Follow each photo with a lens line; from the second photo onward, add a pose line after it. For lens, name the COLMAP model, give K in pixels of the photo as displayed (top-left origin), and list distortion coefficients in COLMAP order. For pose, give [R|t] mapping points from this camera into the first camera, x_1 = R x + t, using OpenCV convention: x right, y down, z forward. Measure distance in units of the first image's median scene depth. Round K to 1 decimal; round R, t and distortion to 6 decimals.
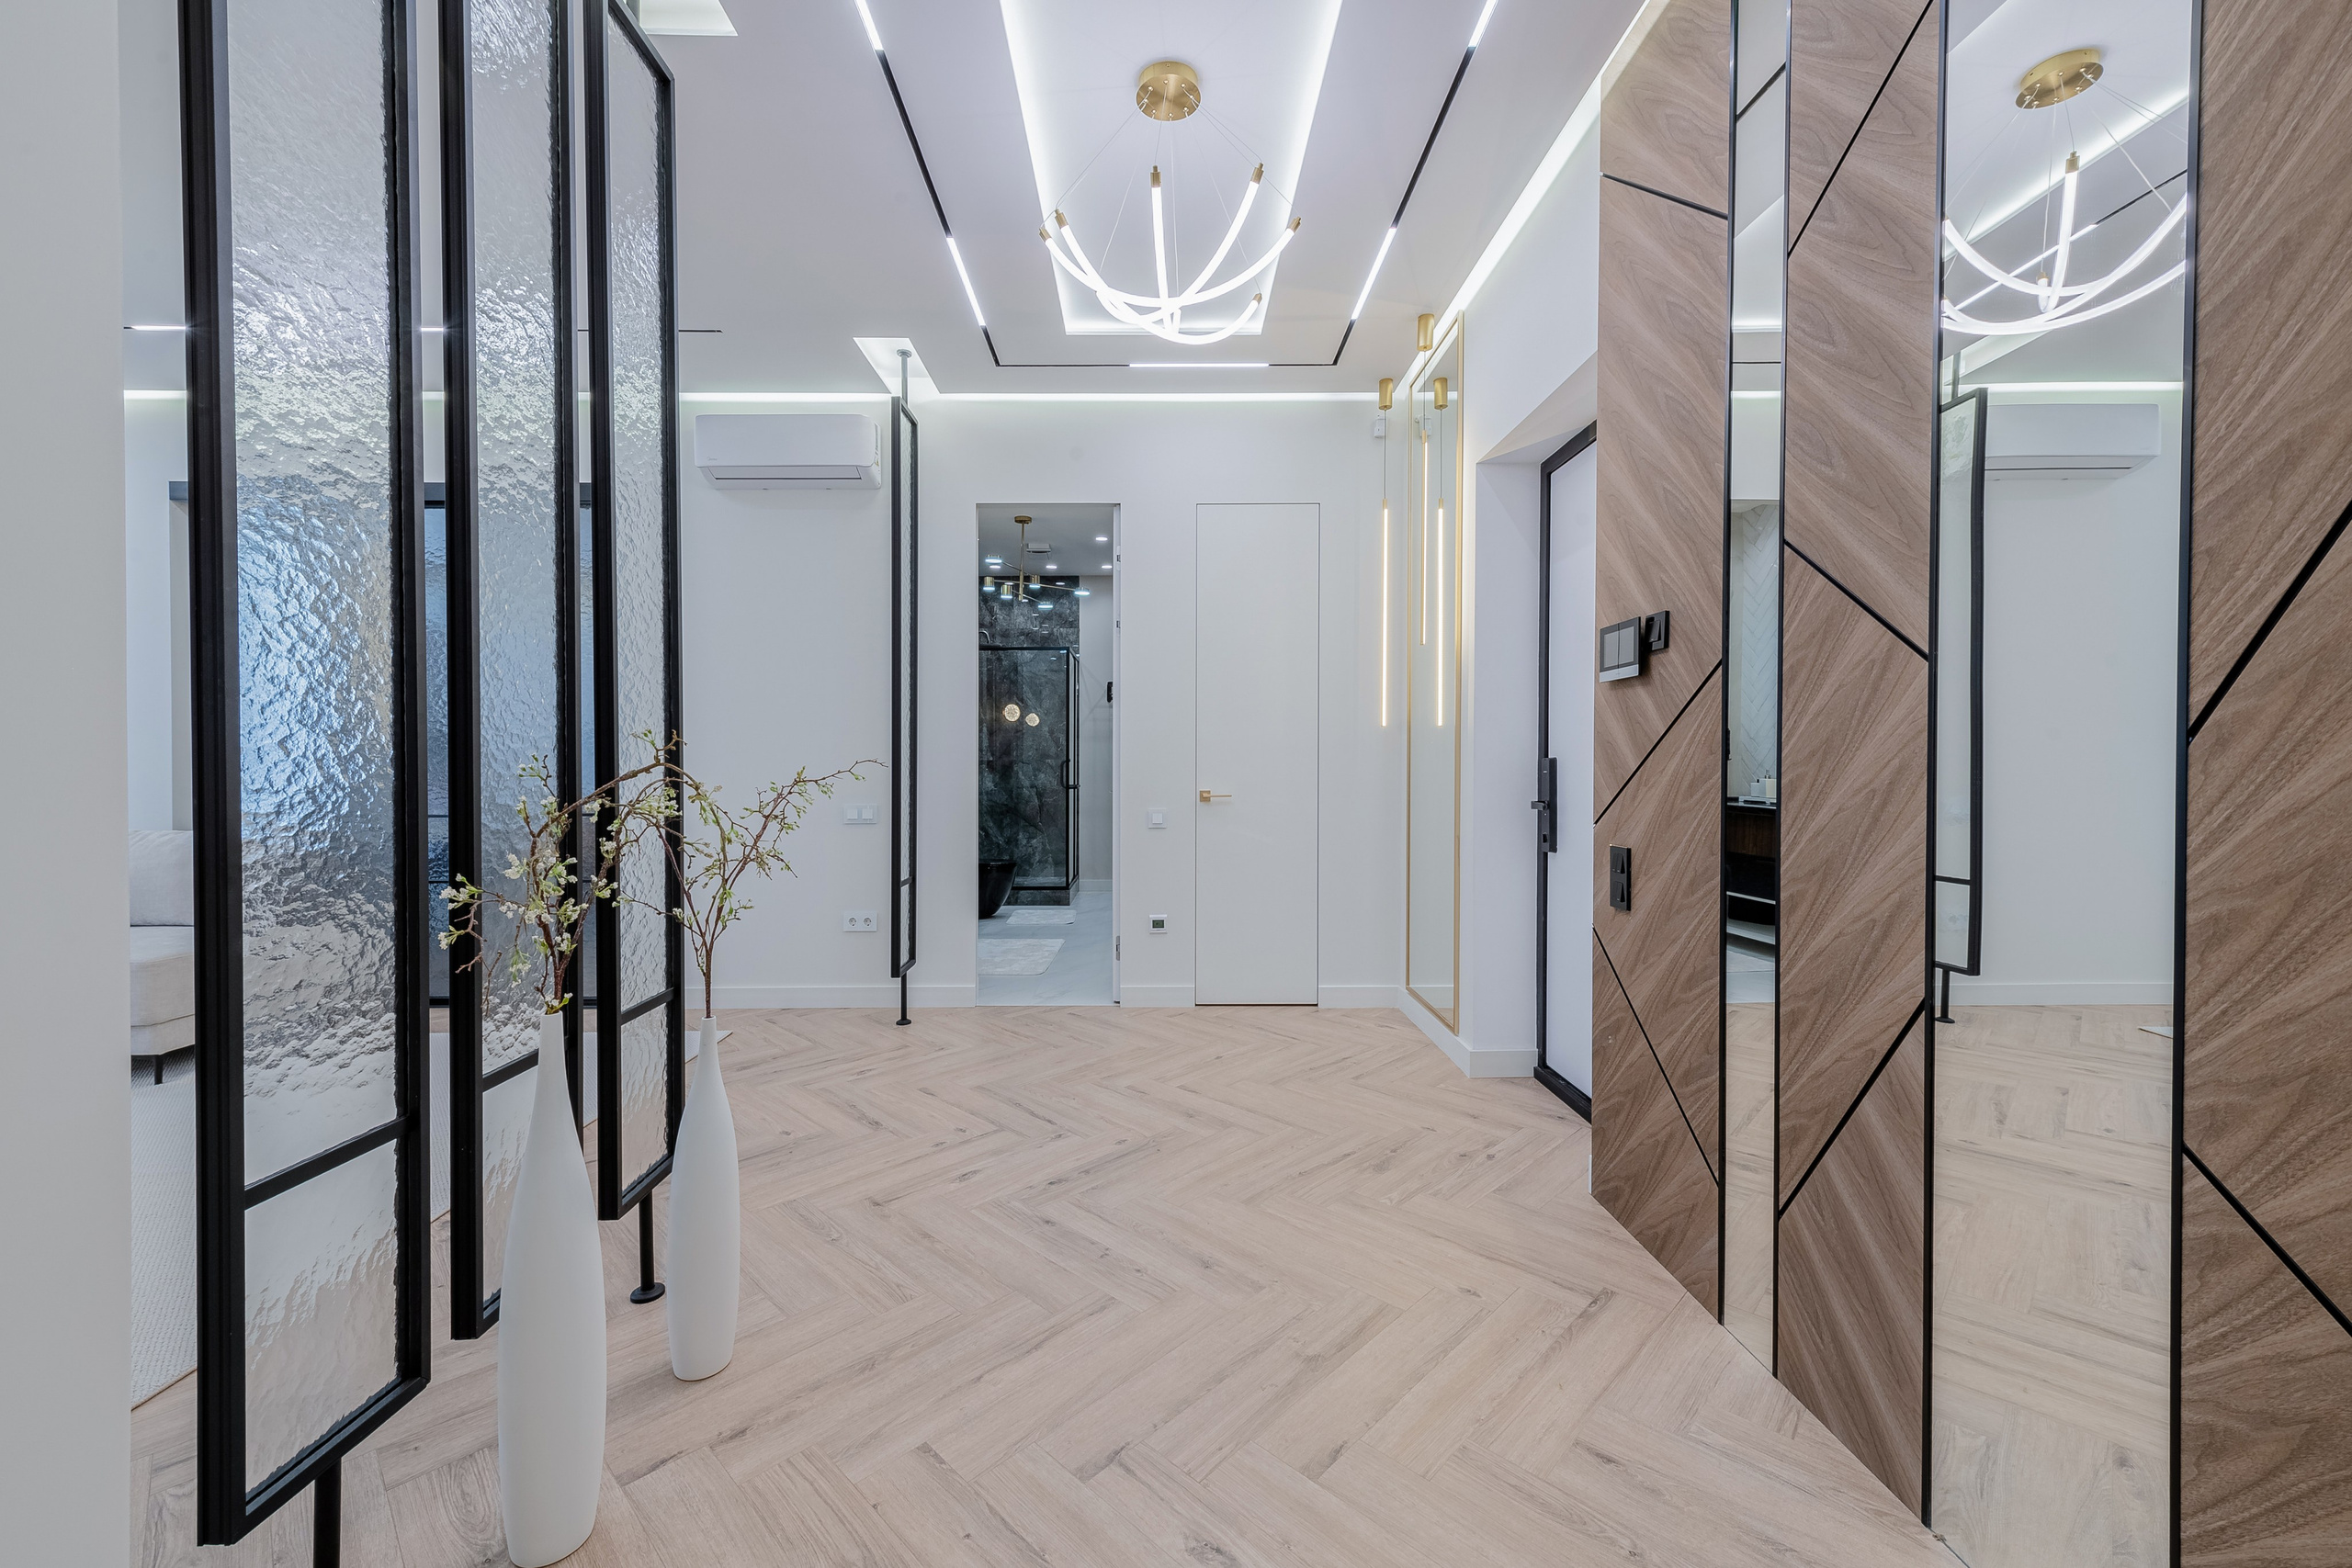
lens RADIAL K [[939.1, 0, 1170.6], [0, 939.1, 827.6], [0, 0, 1]] dist [0.000936, -0.000078]
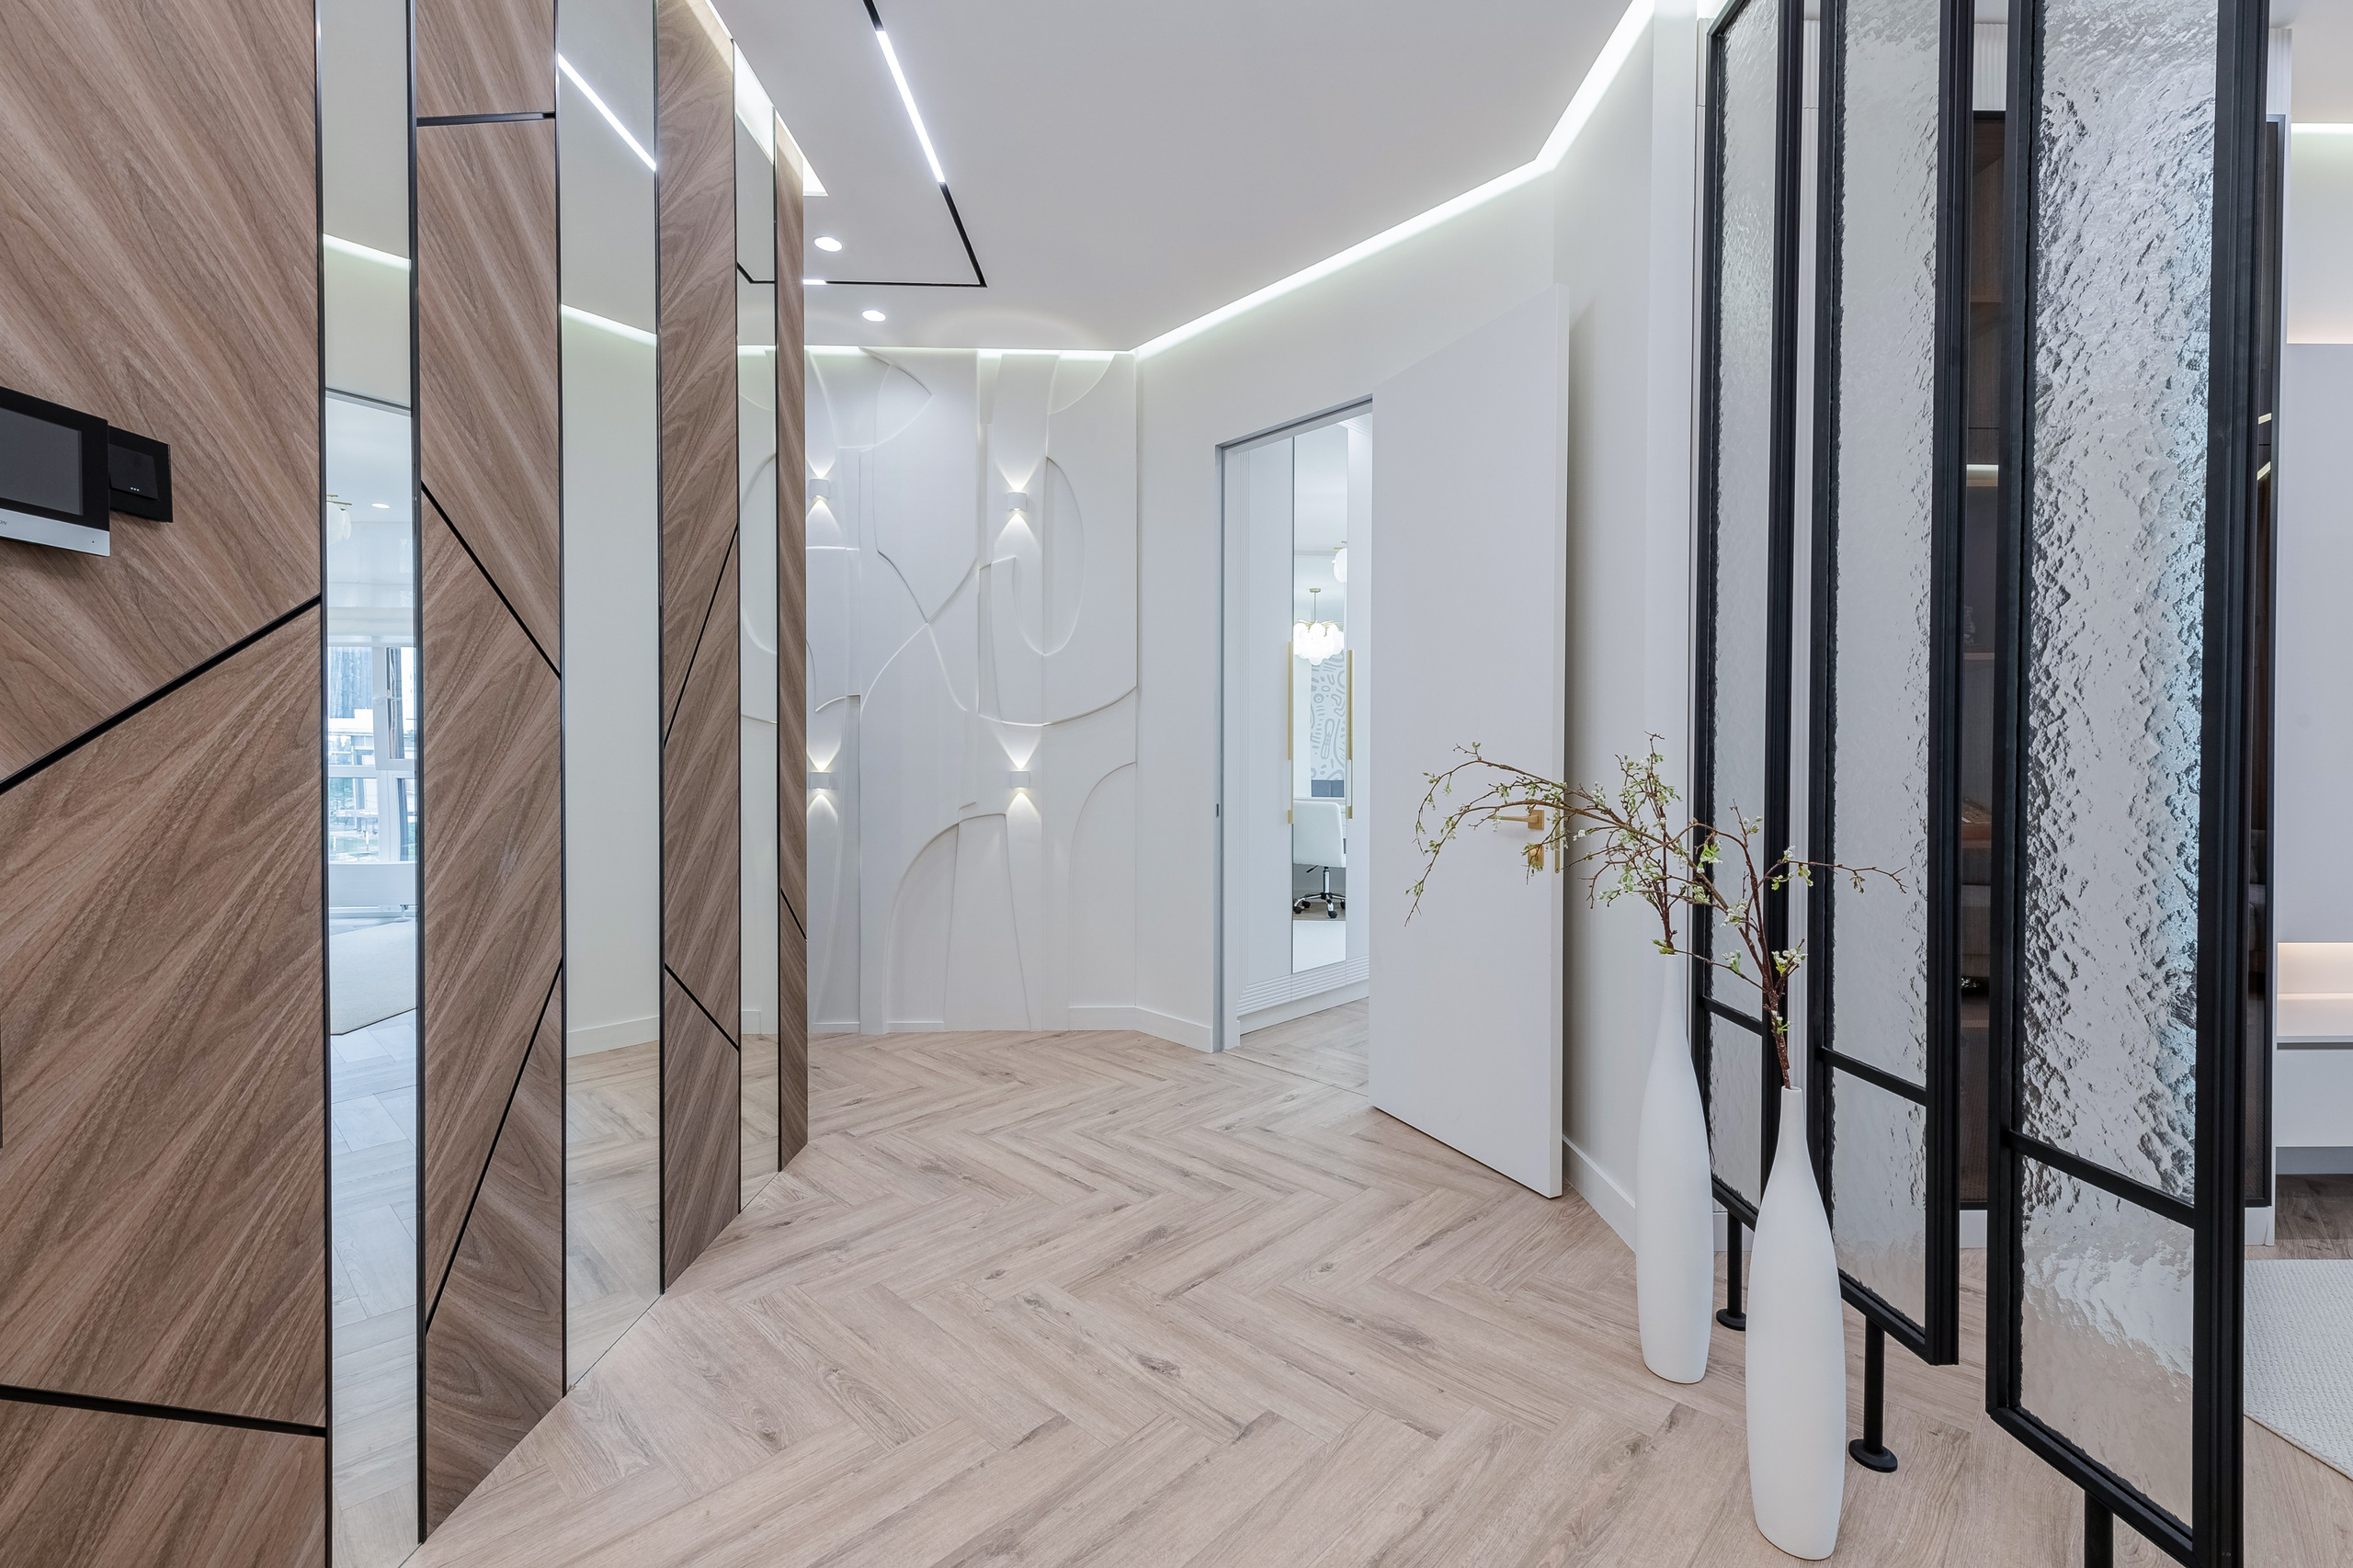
lens RADIAL K [[964.1, 0, 1176.5], [0, 964.1, 784.0], [0, 0, 1]] dist [0.008135, -0.000703]
pose [[-0.999950, -0.000842, 0.009992, 0.005899], [0.000016, 0.996335, 0.085539, -0.123870], [-0.010028, 0.085535, -0.996285, 1.858250]]
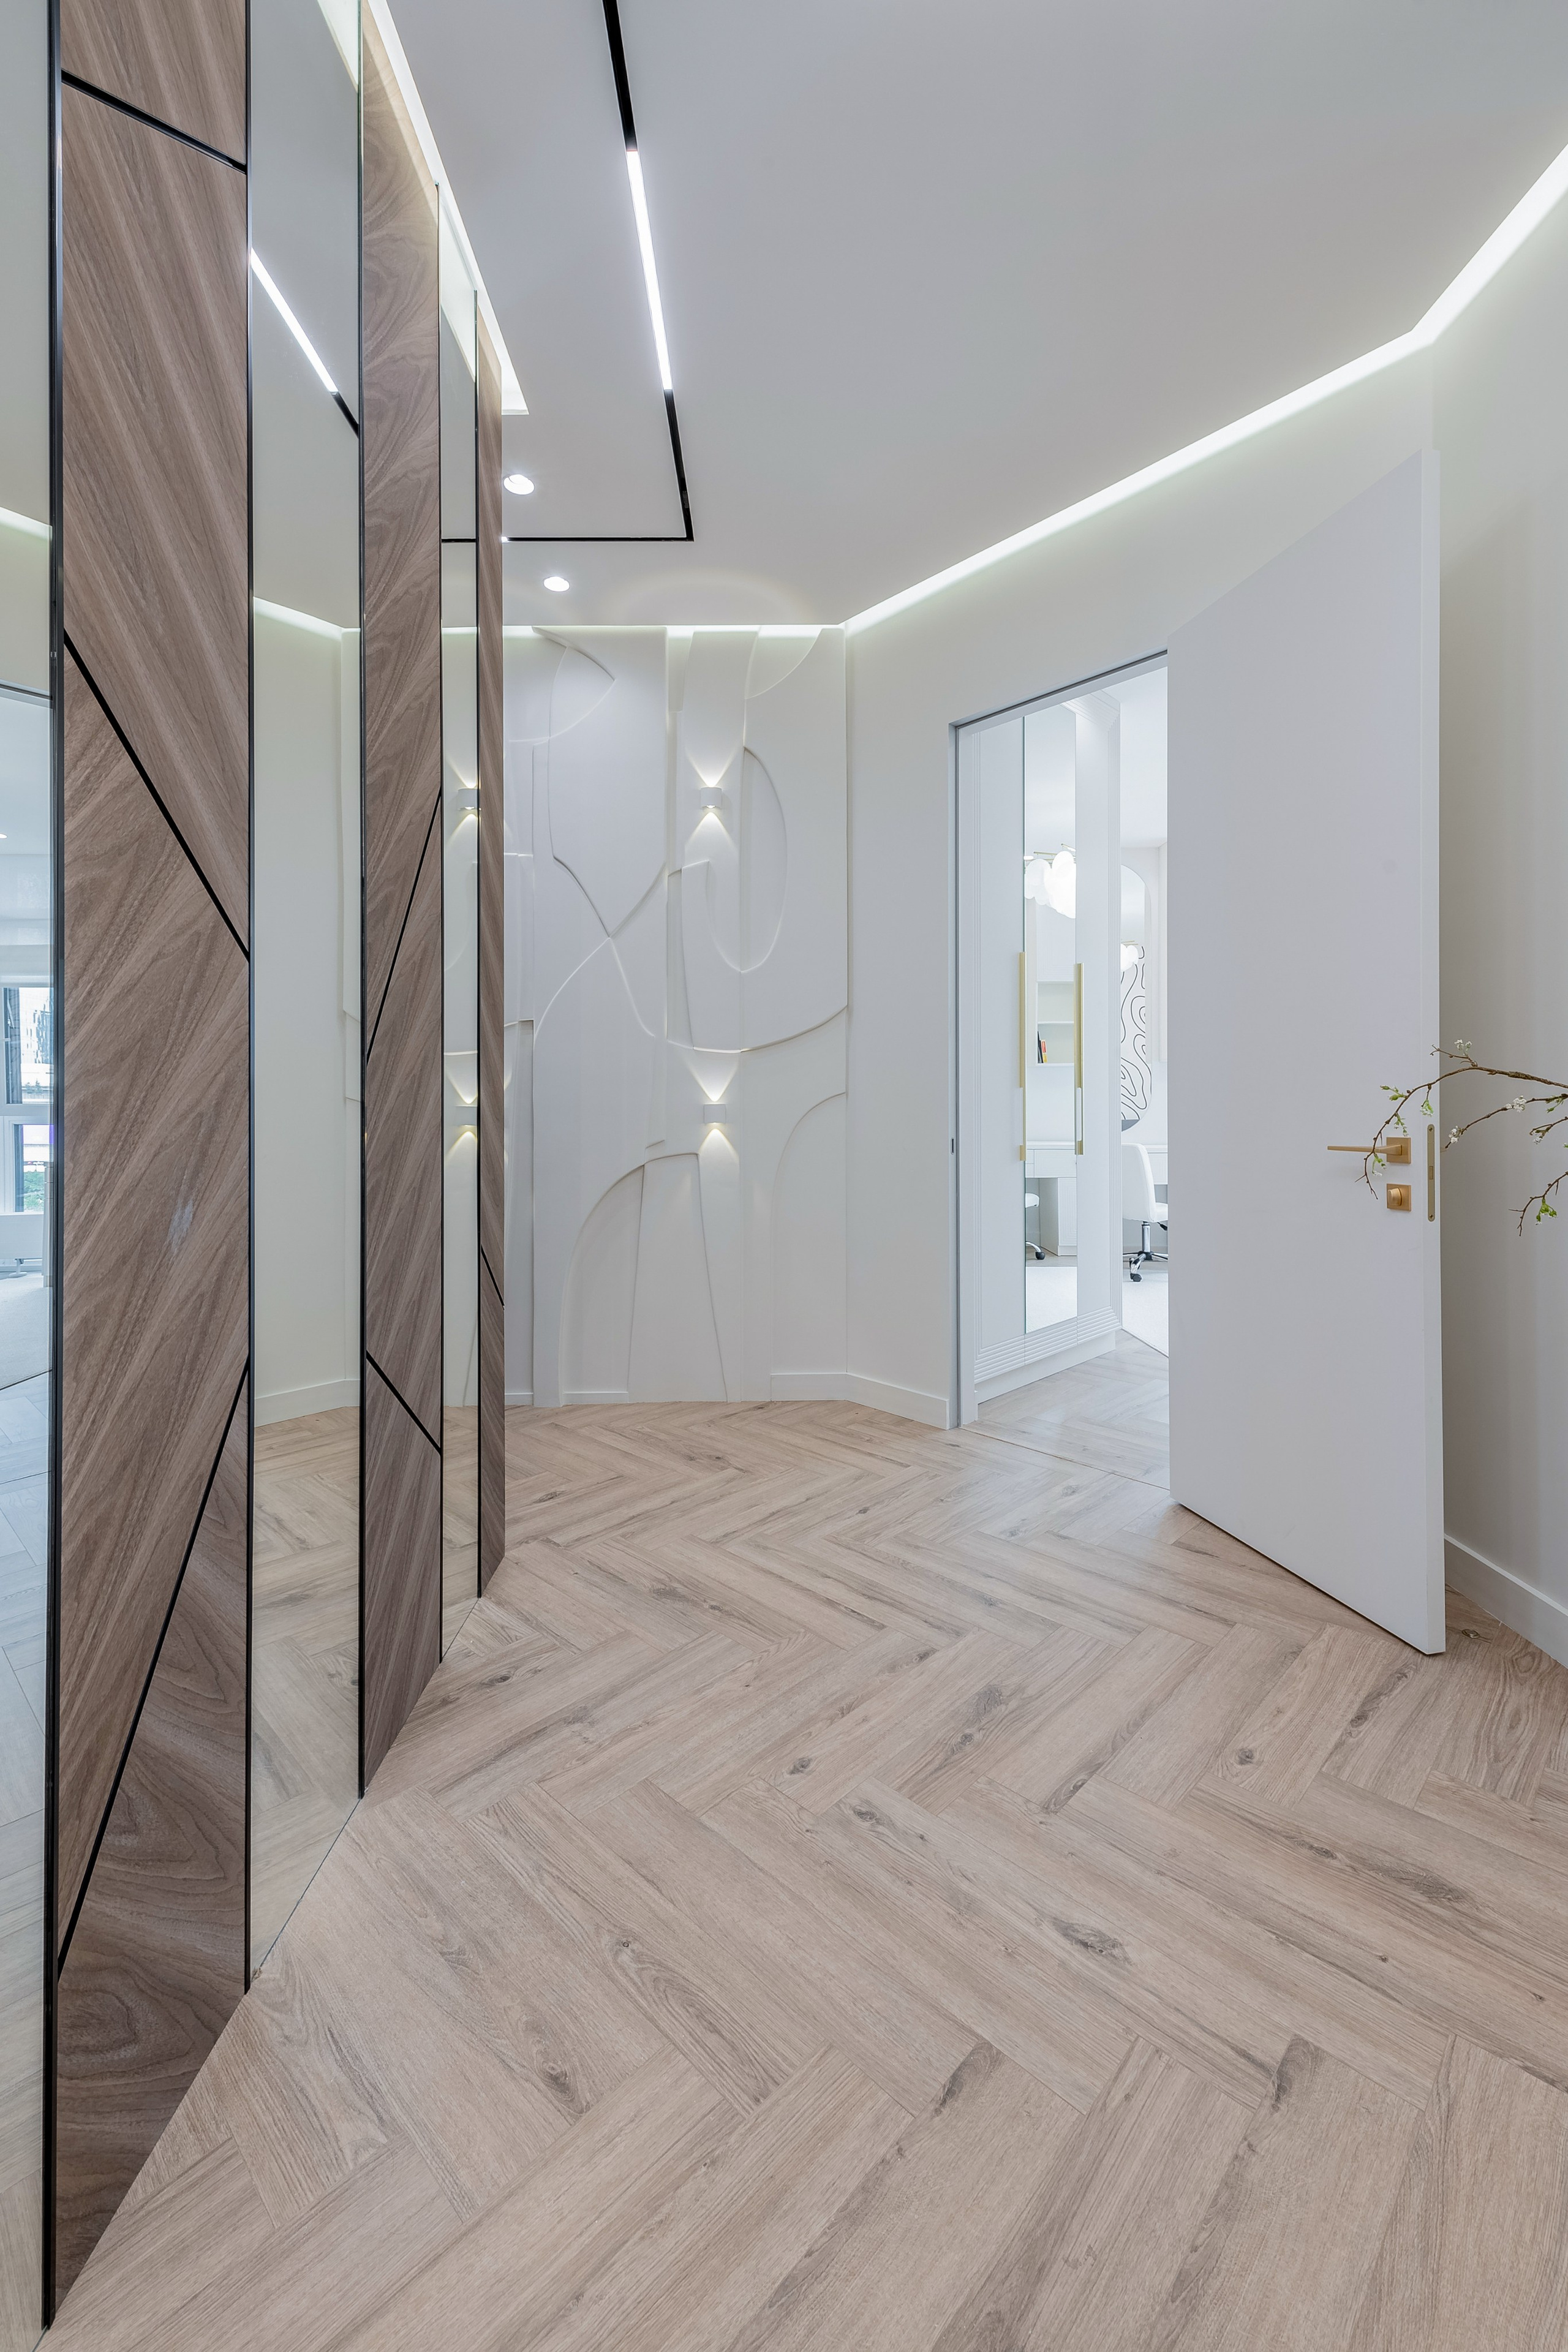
lens RADIAL K [[963.7, 0, 763.1], [0, 963.7, 1099.7], [0, 0, 1]] dist [0.008135, -0.000703]
pose [[-0.999553, 0.010942, 0.027831, 0.266698], [0.012564, 0.998191, 0.058794, -0.079979], [-0.027137, 0.059118, -0.997882, 1.549933]]
